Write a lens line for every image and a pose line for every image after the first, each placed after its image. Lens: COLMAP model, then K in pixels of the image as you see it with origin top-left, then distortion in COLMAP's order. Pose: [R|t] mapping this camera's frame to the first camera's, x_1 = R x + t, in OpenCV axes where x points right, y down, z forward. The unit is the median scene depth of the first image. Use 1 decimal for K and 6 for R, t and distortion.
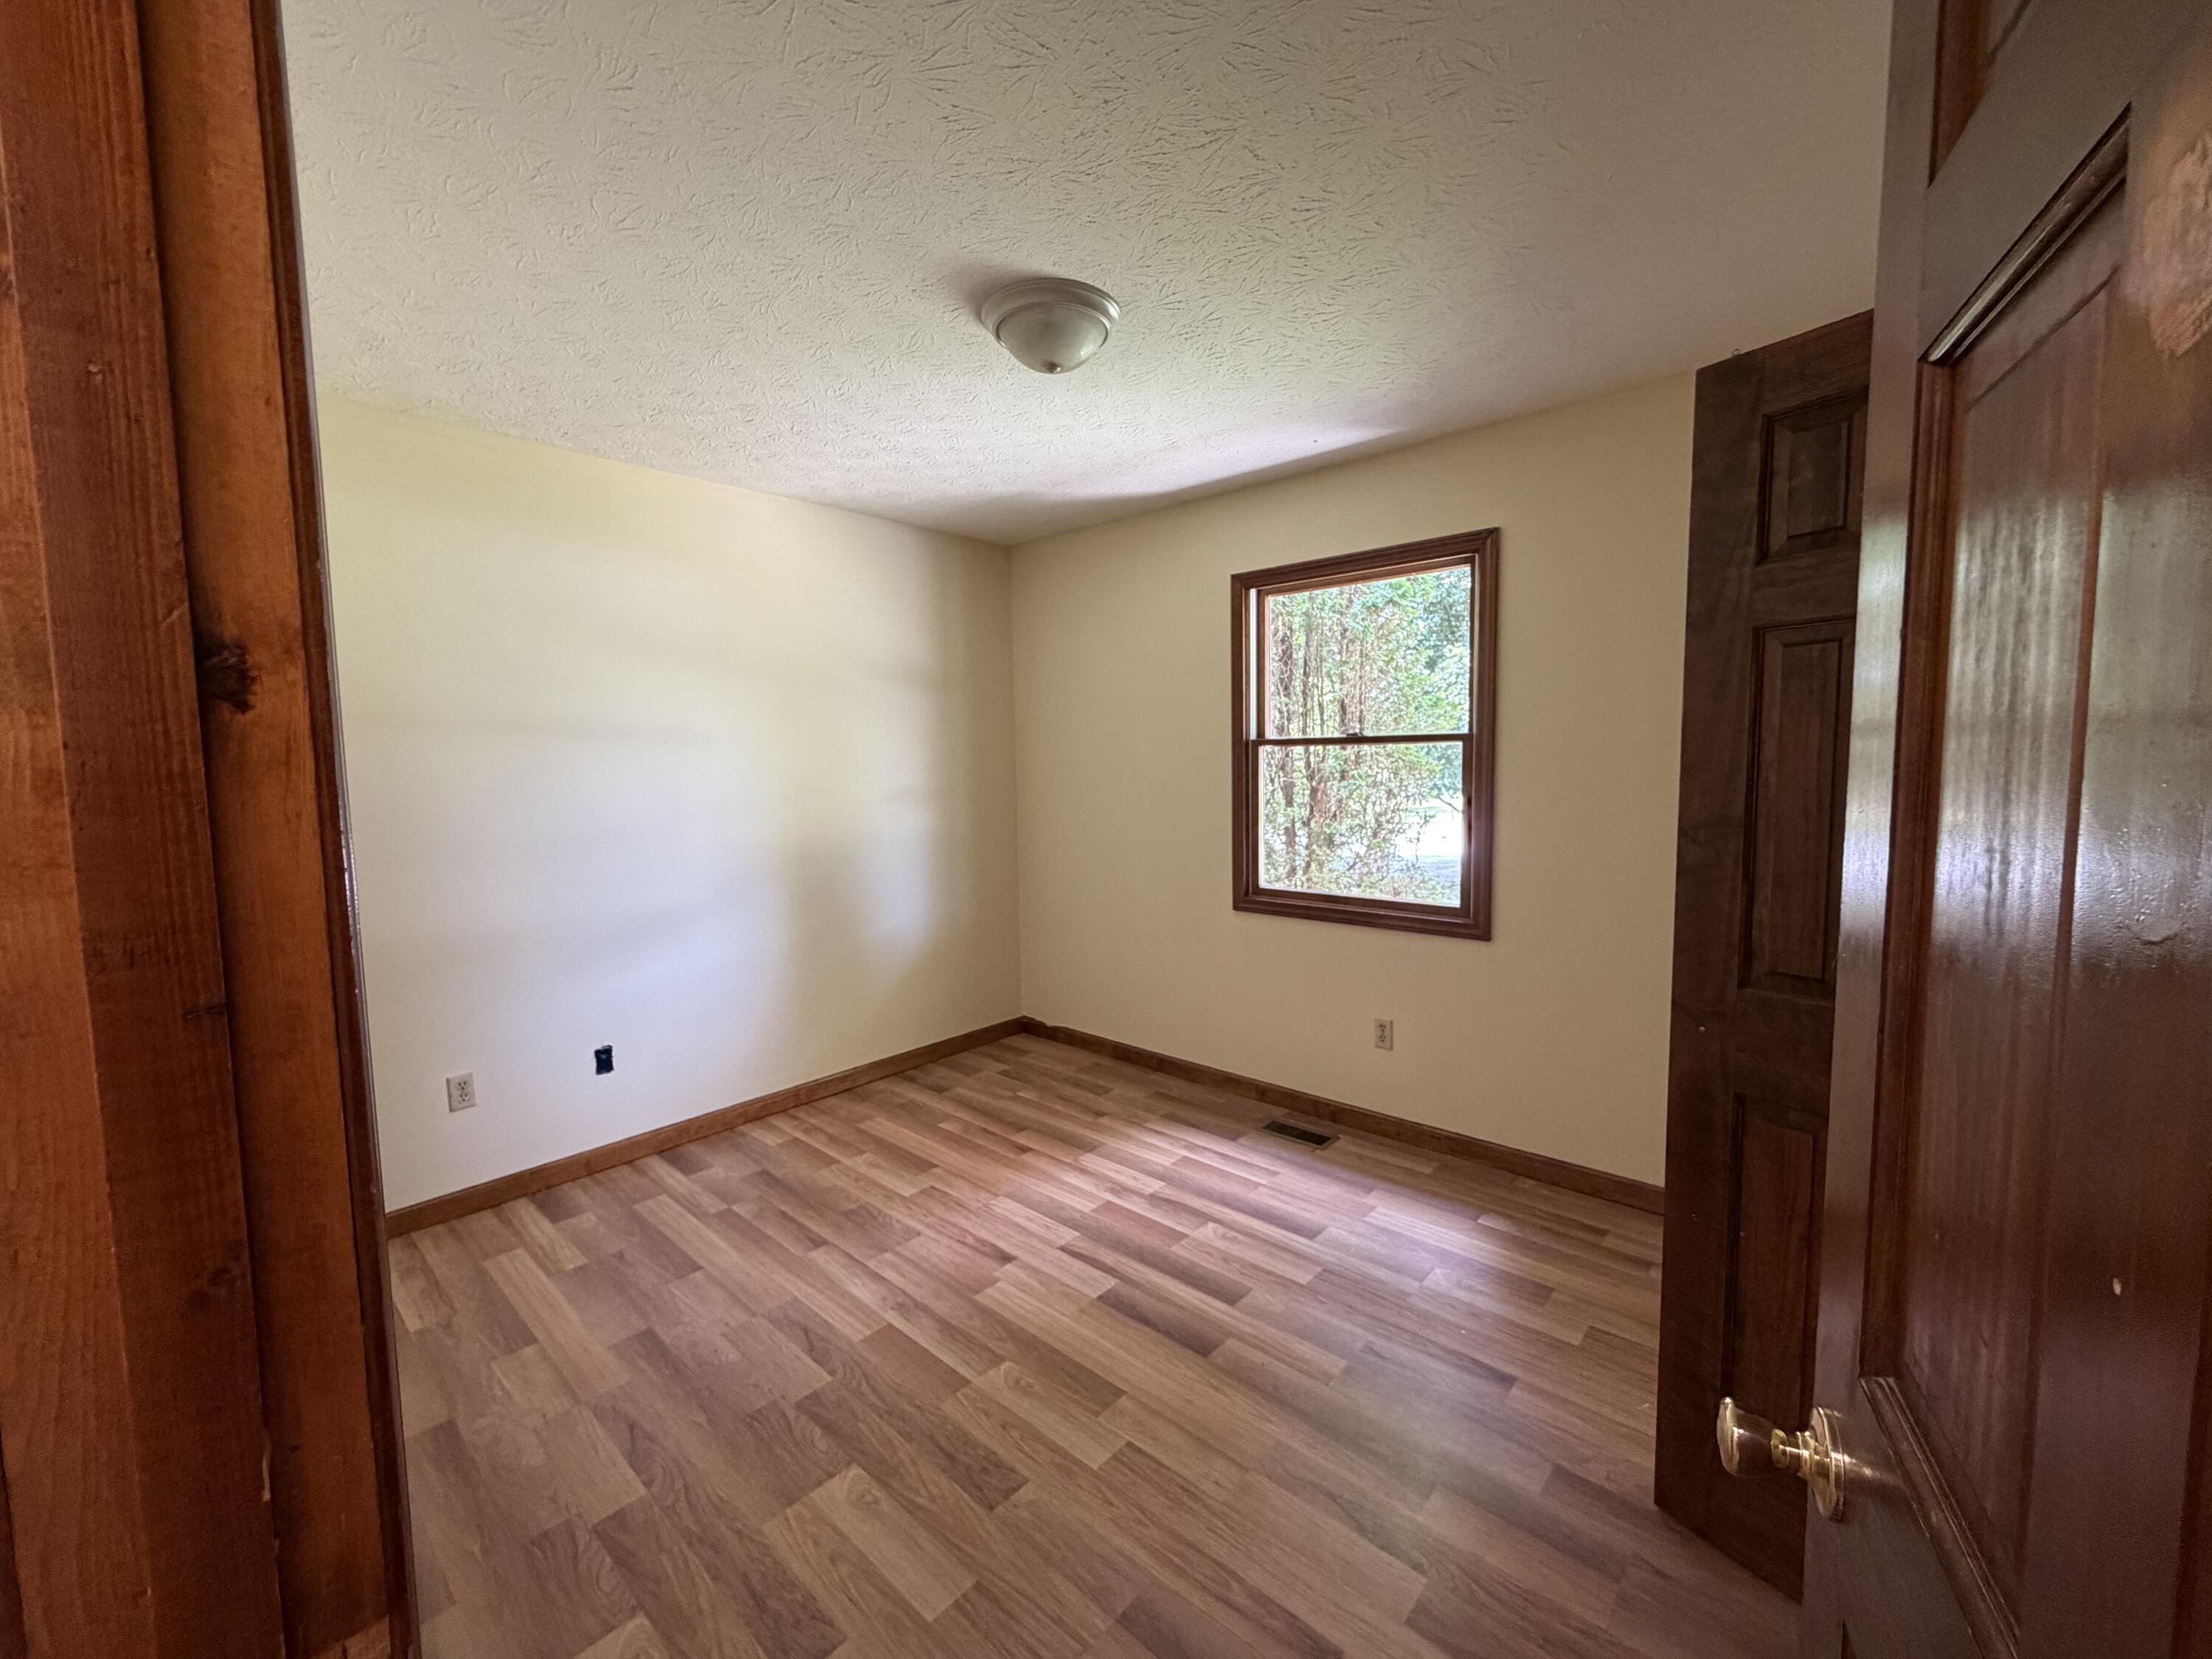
lens RADIAL K [[884.9, 0, 1106.6], [0, 884.9, 827.8], [0, 0, 1]] dist [0.001678, 0.001093]
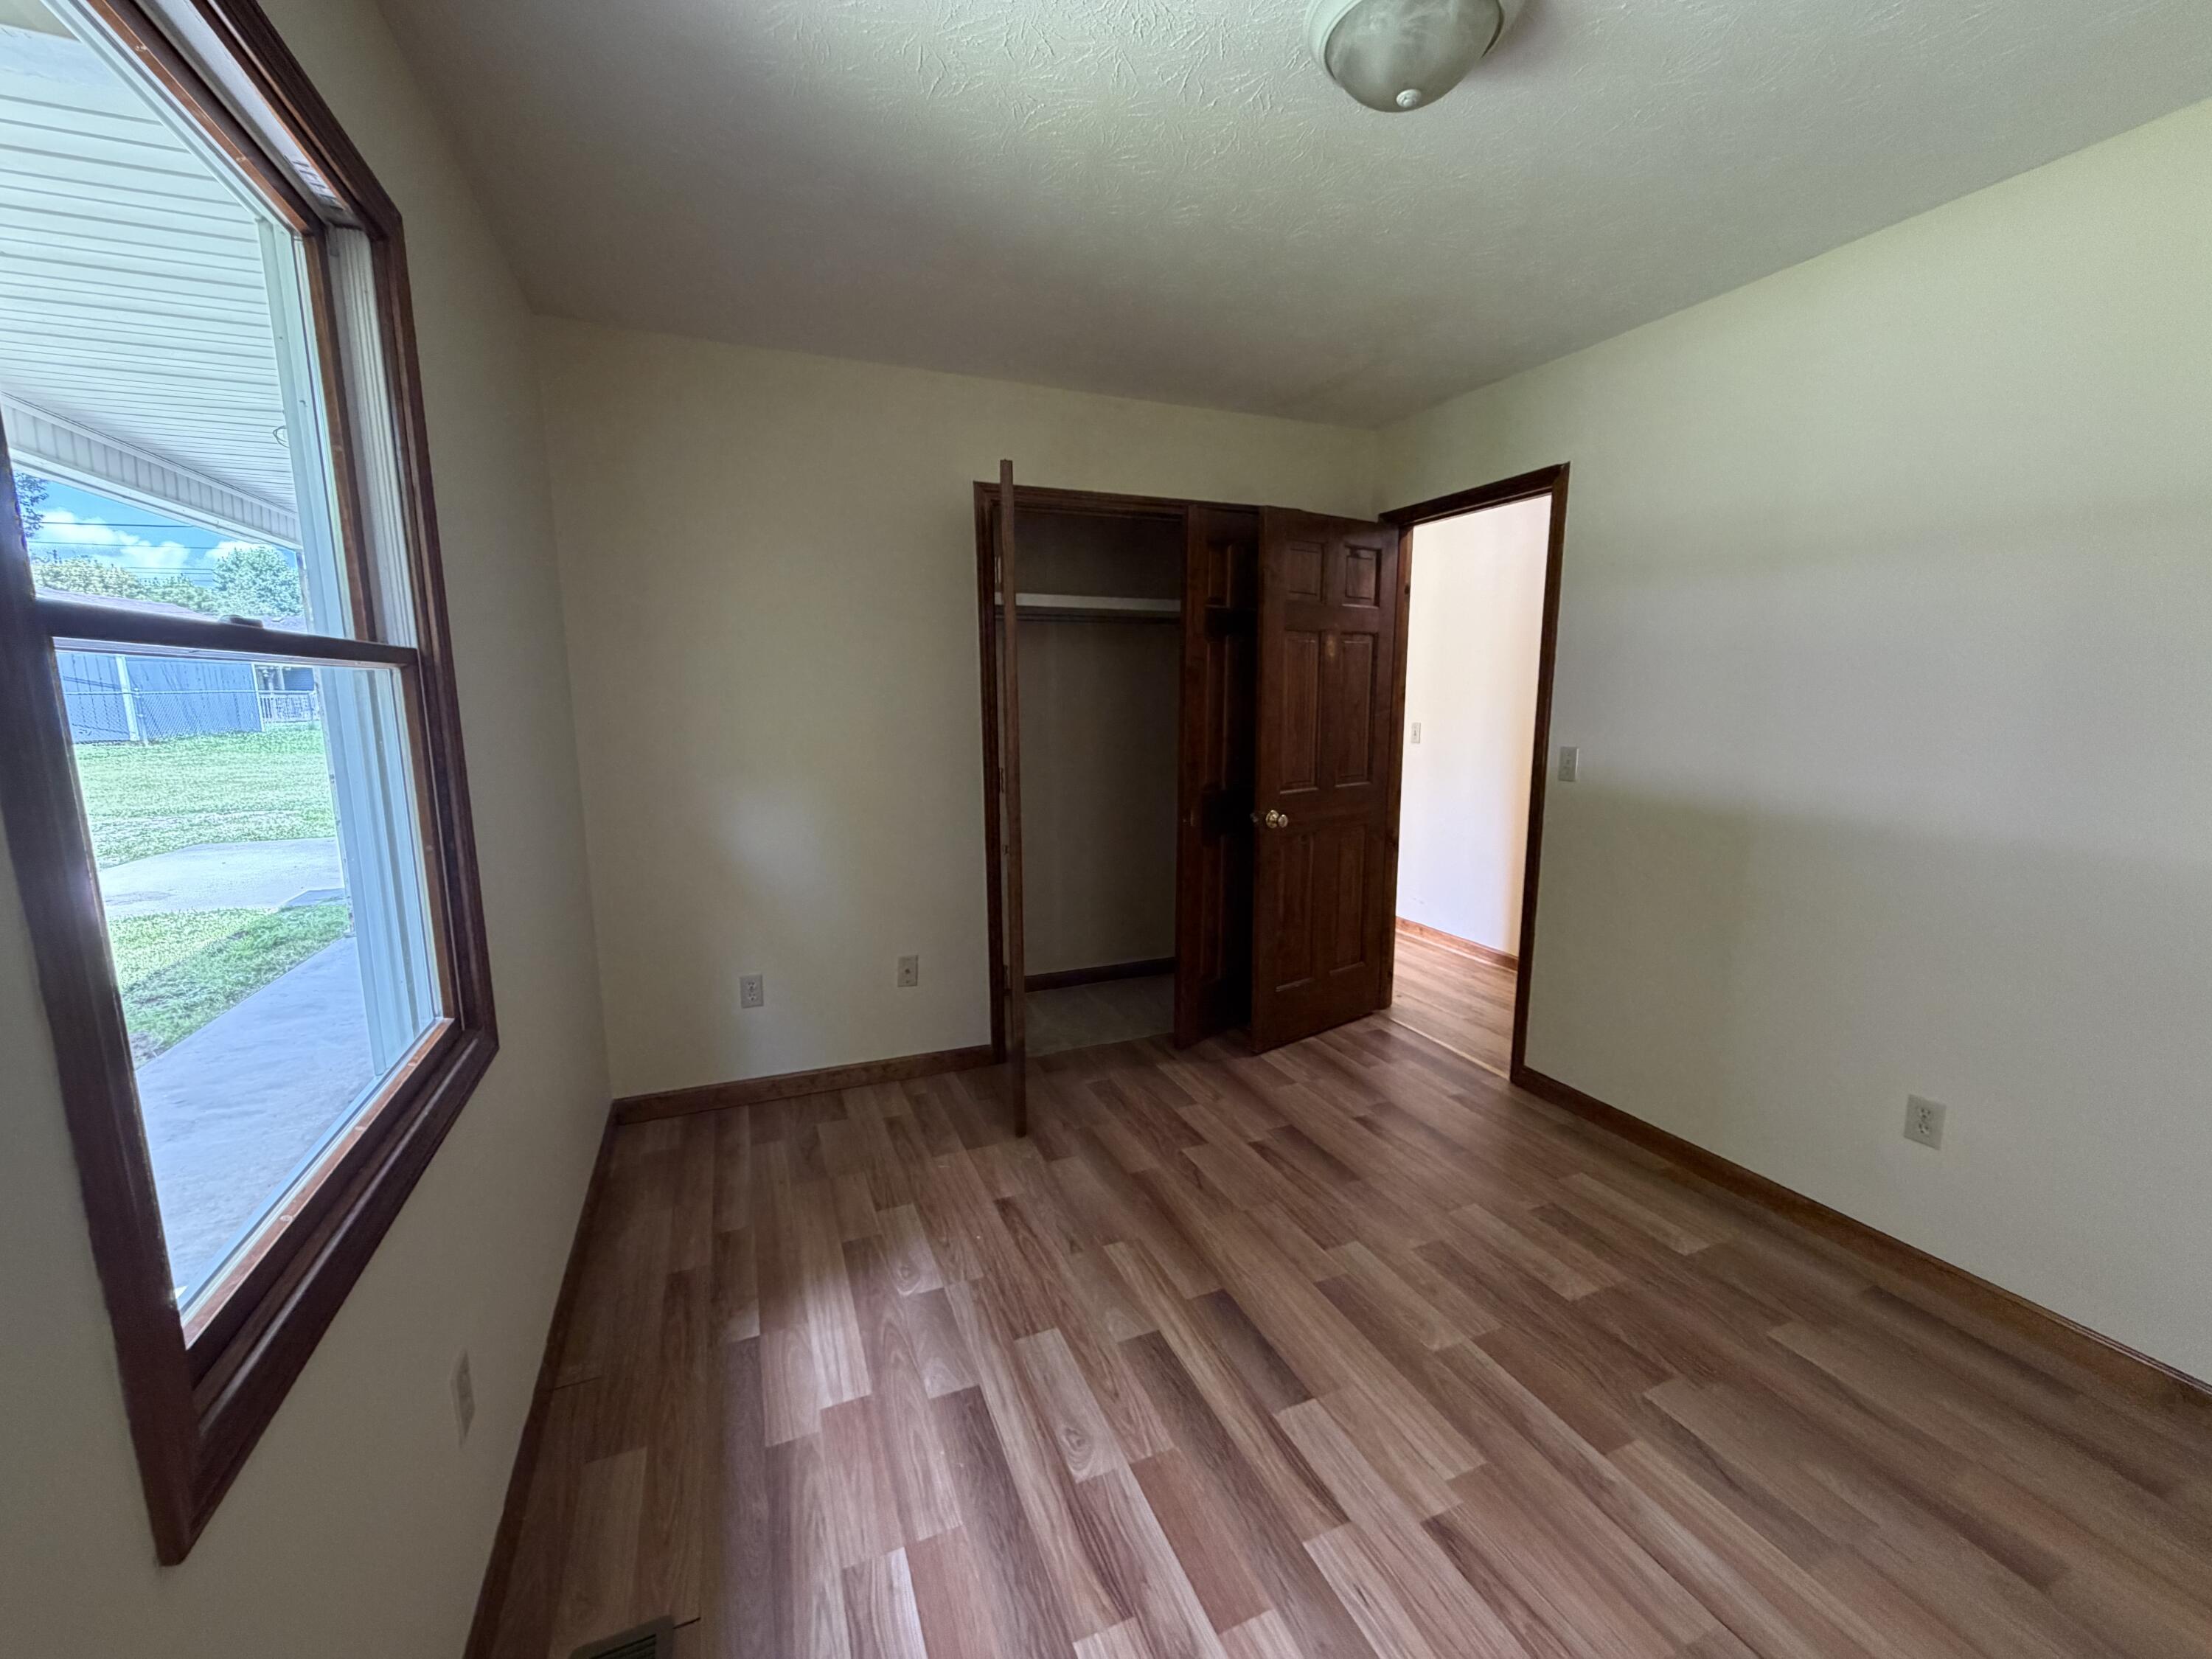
lens RADIAL K [[884.9, 0, 1104.8], [0, 884.9, 825.6], [0, 0, 1]] dist [0.001678, 0.001093]
pose [[-0.904623, -0.045068, 0.423823, -0.147482], [0.053471, 0.974537, 0.217759, -0.124537], [-0.422845, 0.219652, -0.879178, 1.599658]]
